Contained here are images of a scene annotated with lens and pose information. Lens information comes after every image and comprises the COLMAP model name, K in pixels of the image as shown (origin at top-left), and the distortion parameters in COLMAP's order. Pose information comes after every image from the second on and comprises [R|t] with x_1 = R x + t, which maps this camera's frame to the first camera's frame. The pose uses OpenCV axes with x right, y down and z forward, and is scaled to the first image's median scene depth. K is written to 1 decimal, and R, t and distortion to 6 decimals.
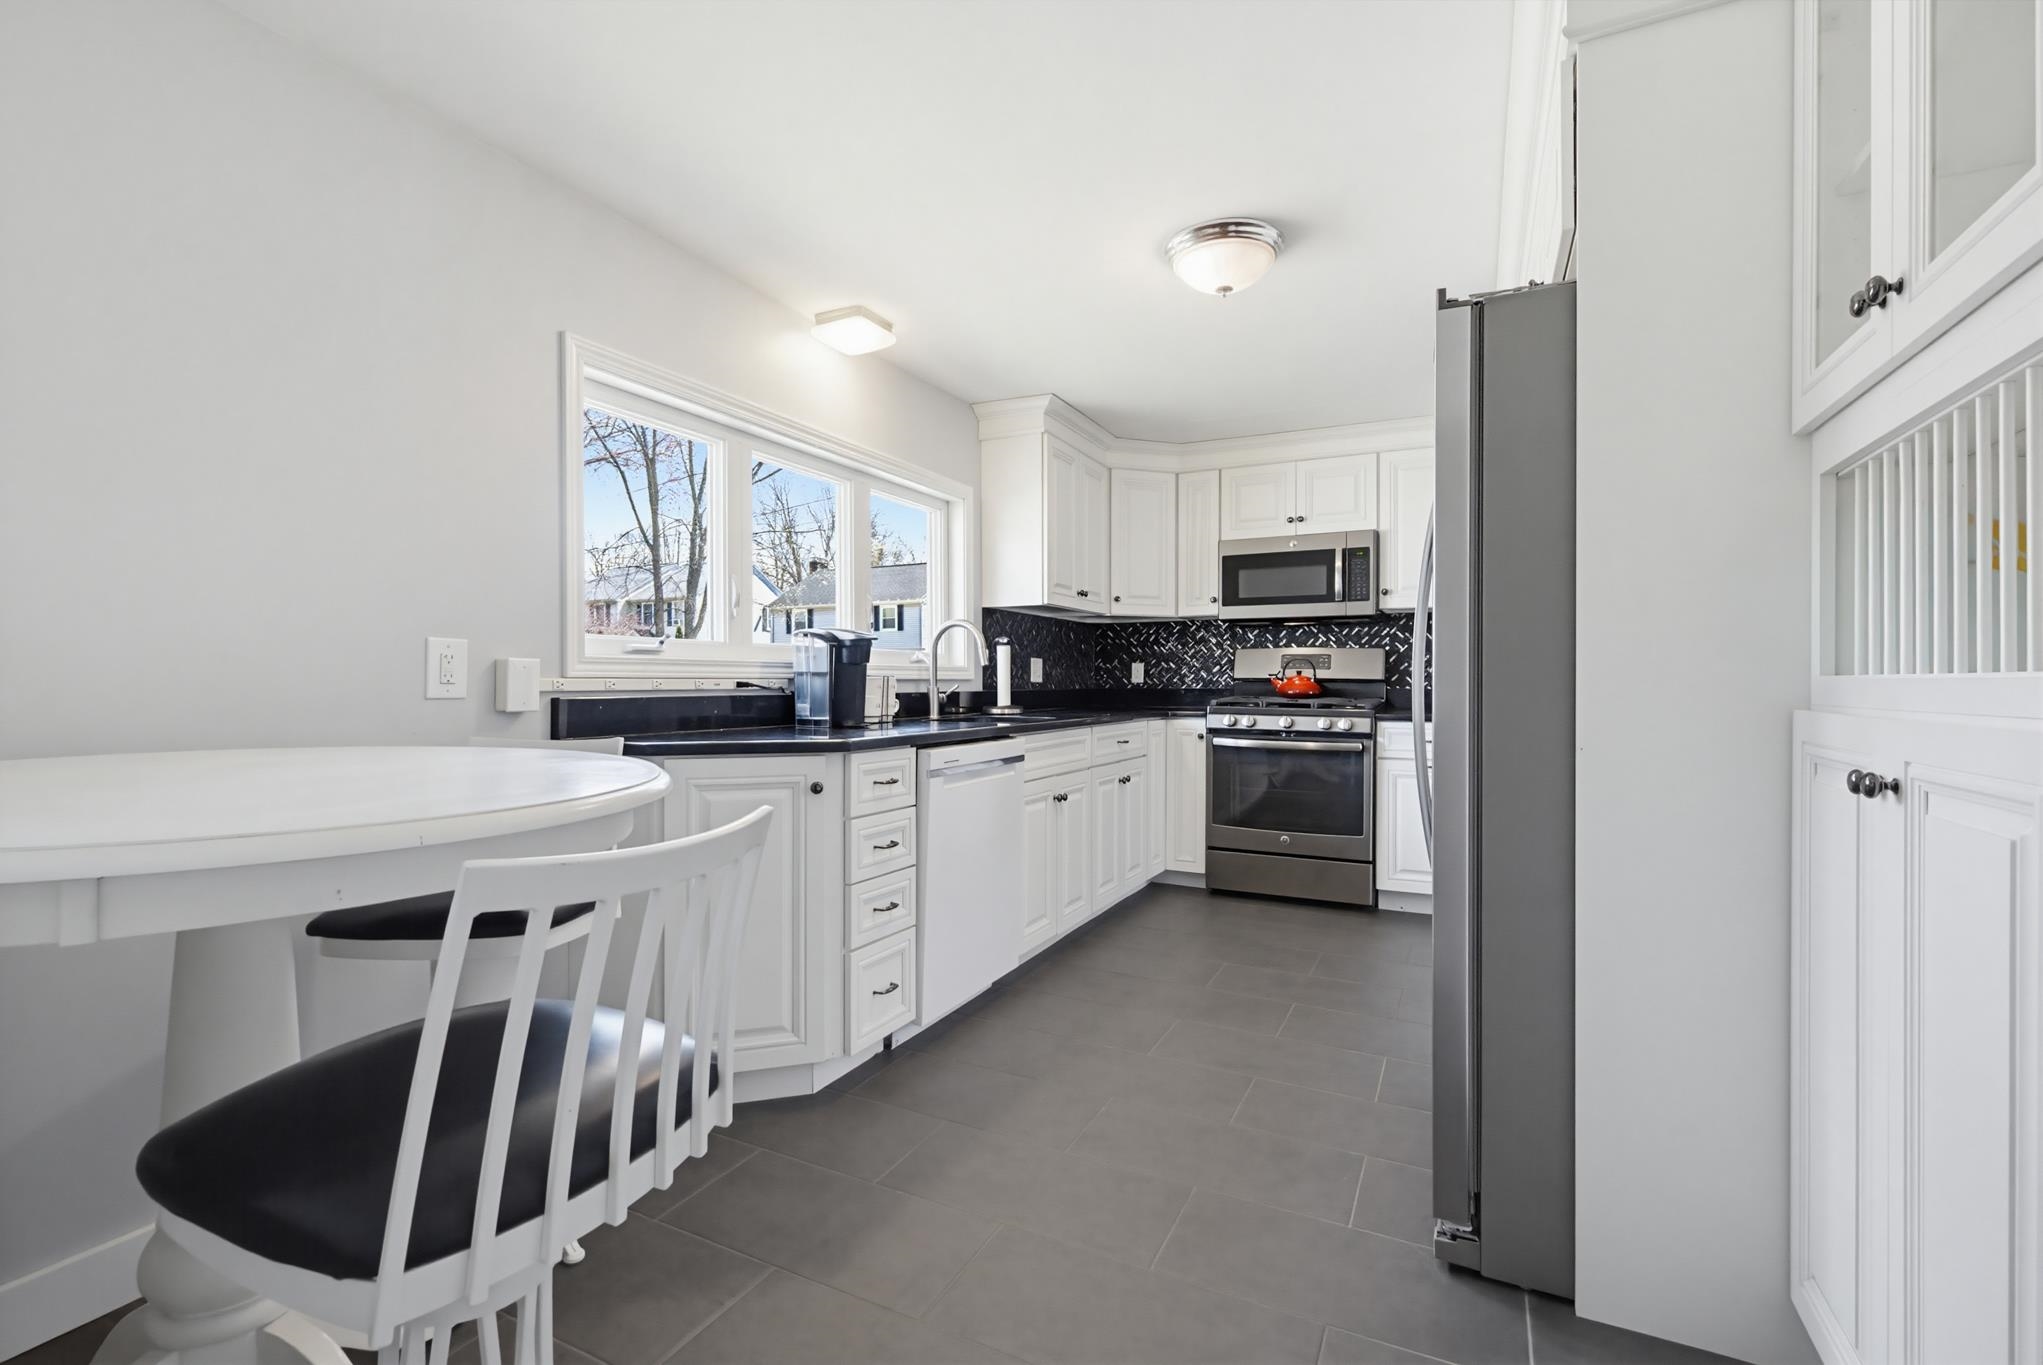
lens RADIAL K [[926.4, 0, 1009.3], [0, 926.4, 685.9], [0, 0, 1]] dist [-0.001496, -0.001563]
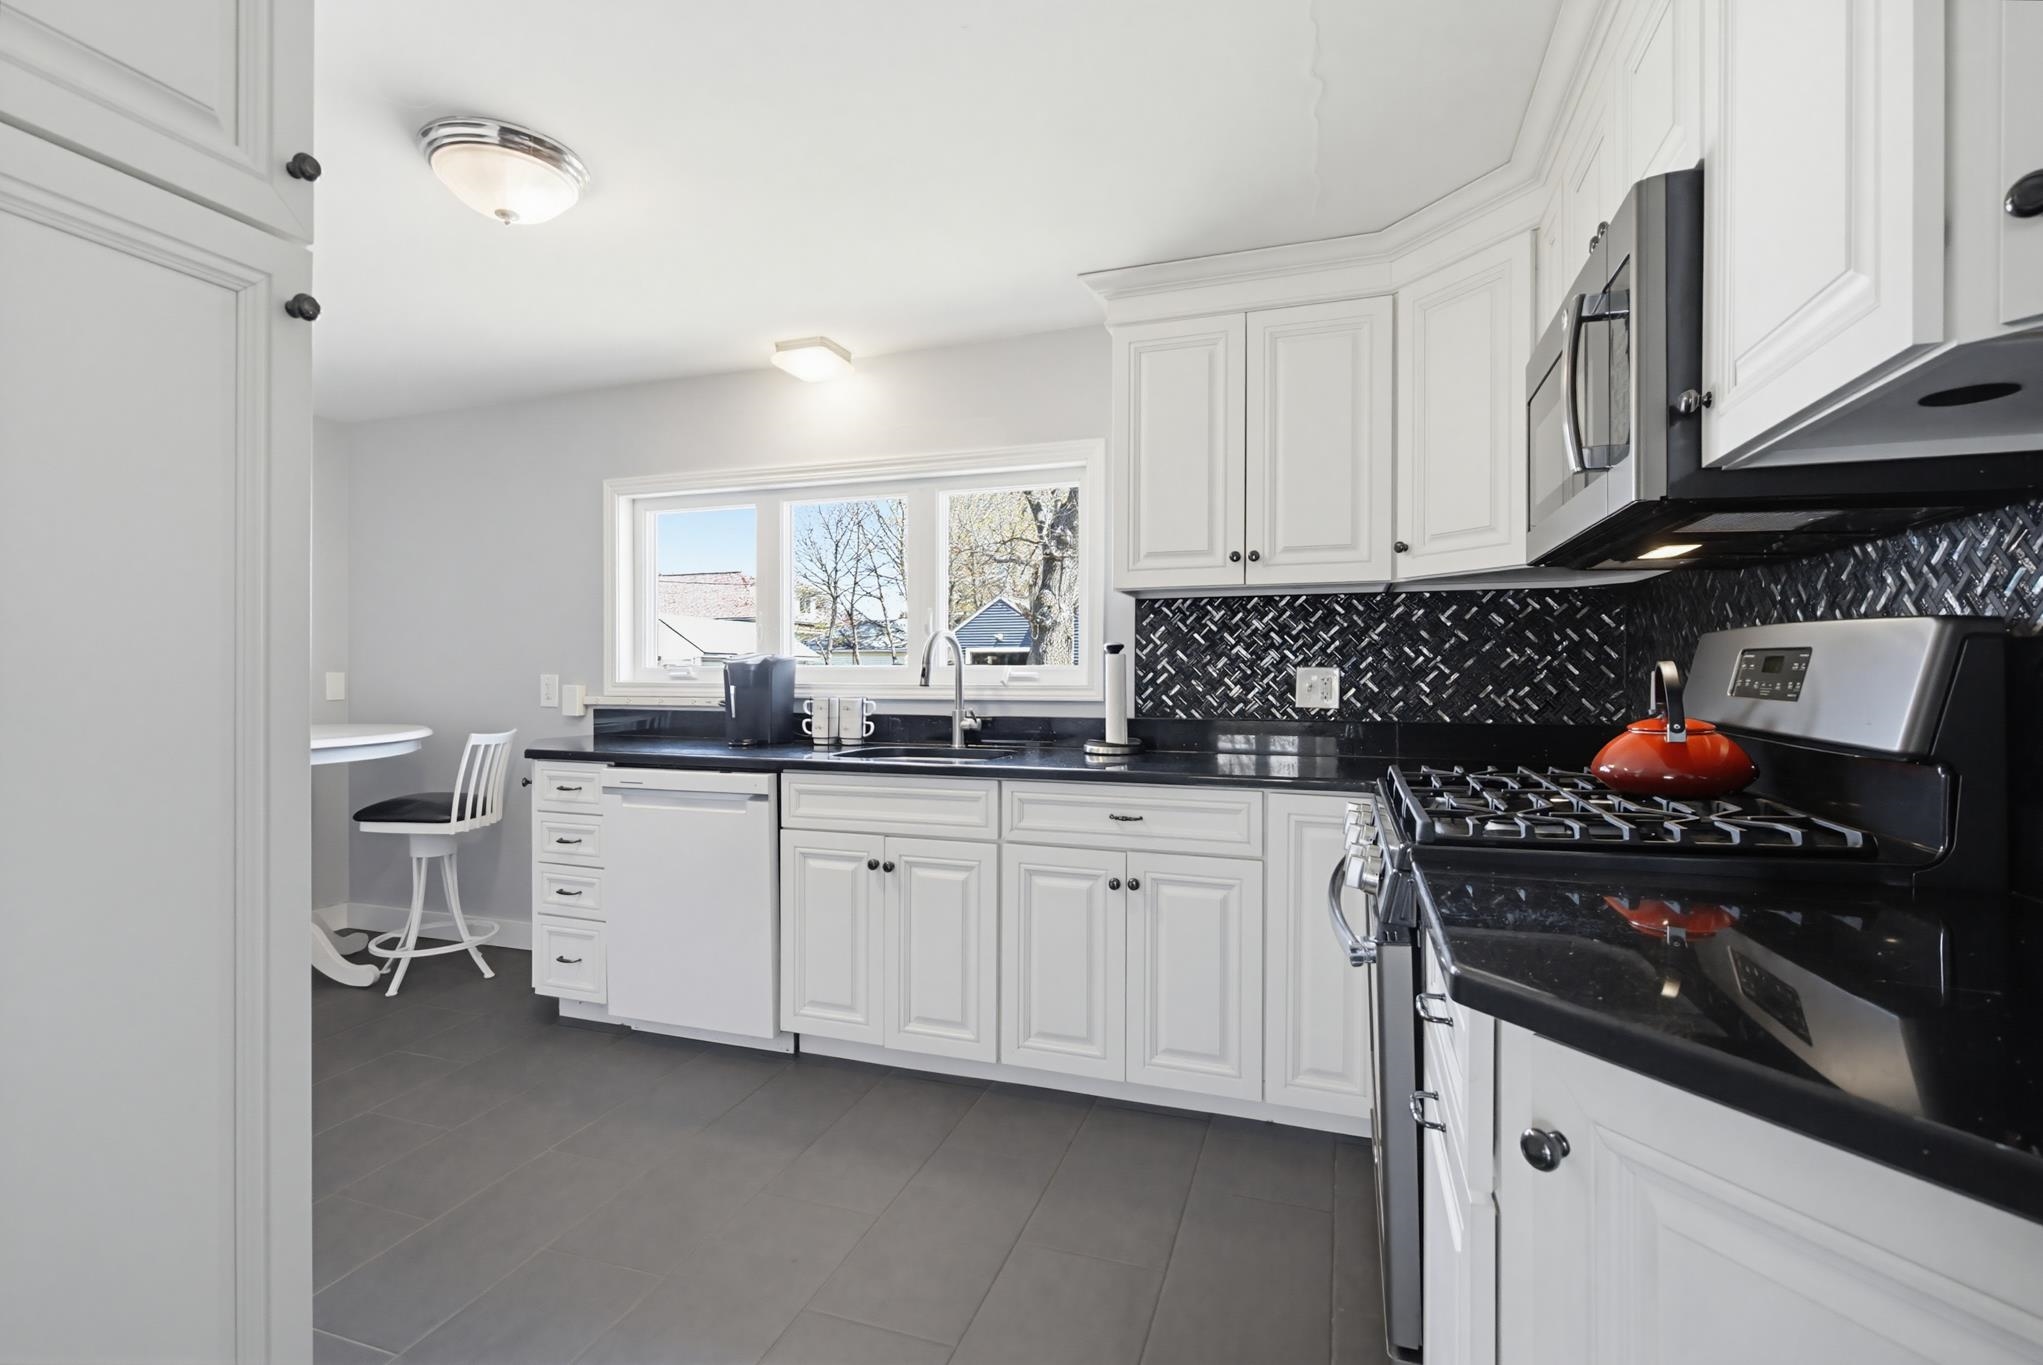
lens RADIAL K [[926.4, 0, 1030.3], [0, 926.4, 677.0], [0, 0, 1]] dist [-0.001496, -0.001563]
pose [[0.133289, 0.005509, -0.991062, 0.636654], [-0.003537, 0.999981, 0.005083, -0.027597], [0.991071, 0.002828, 0.133306, 0.801926]]
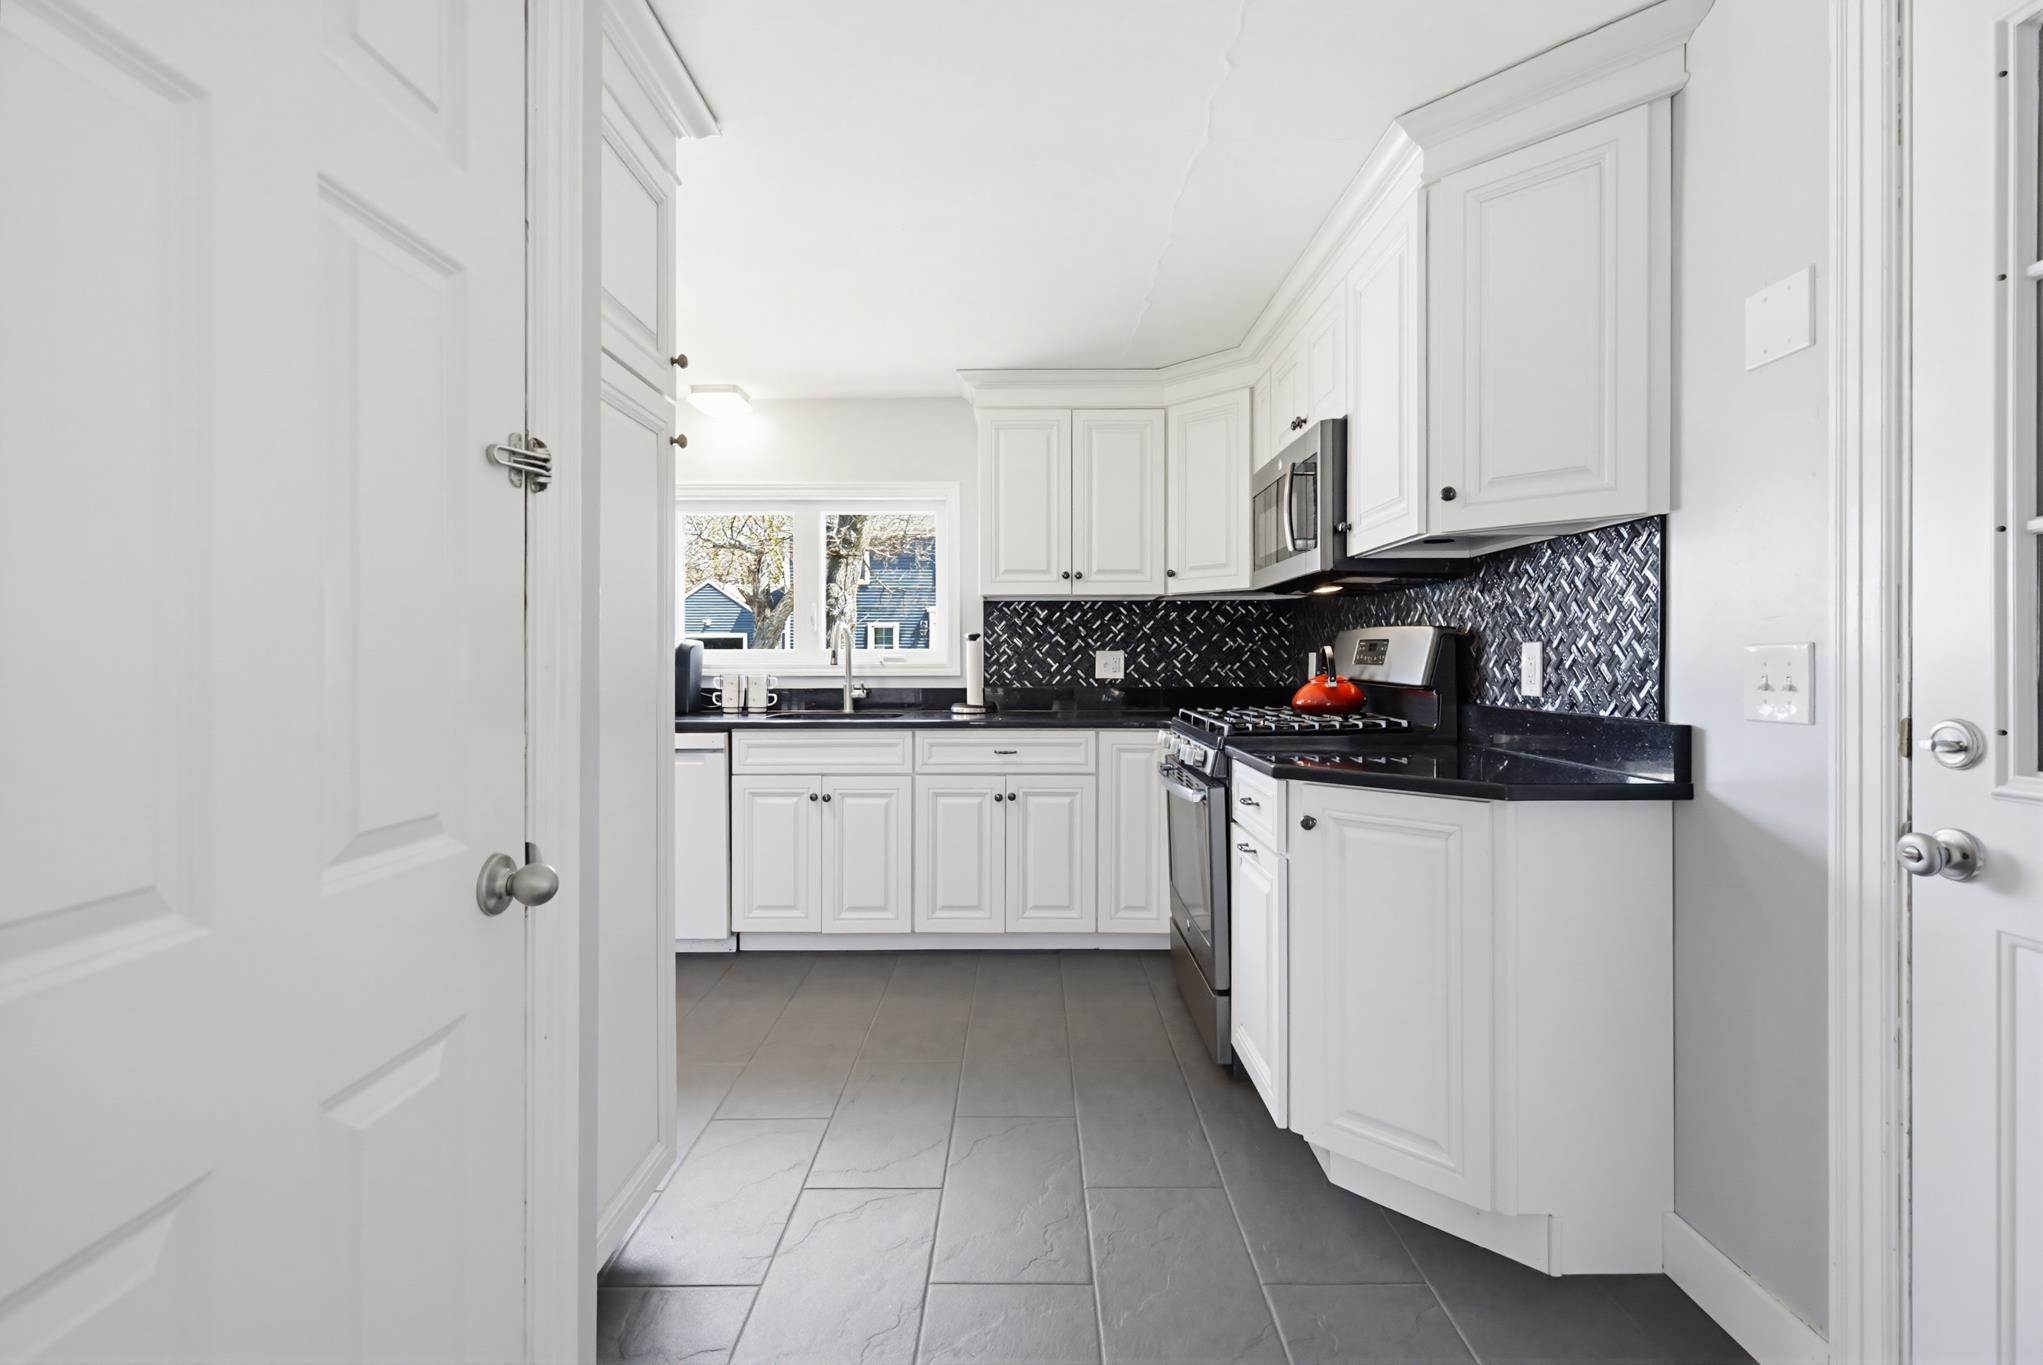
lens RADIAL K [[926.4, 0, 1023.0], [0, 926.4, 664.2], [0, 0, 1]] dist [-0.001496, -0.001563]
pose [[0.444165, 0.005081, -0.895931, 0.827965], [-0.001698, 0.999987, 0.004829, -0.022392], [0.895943, -0.000623, 0.444168, 0.589667]]
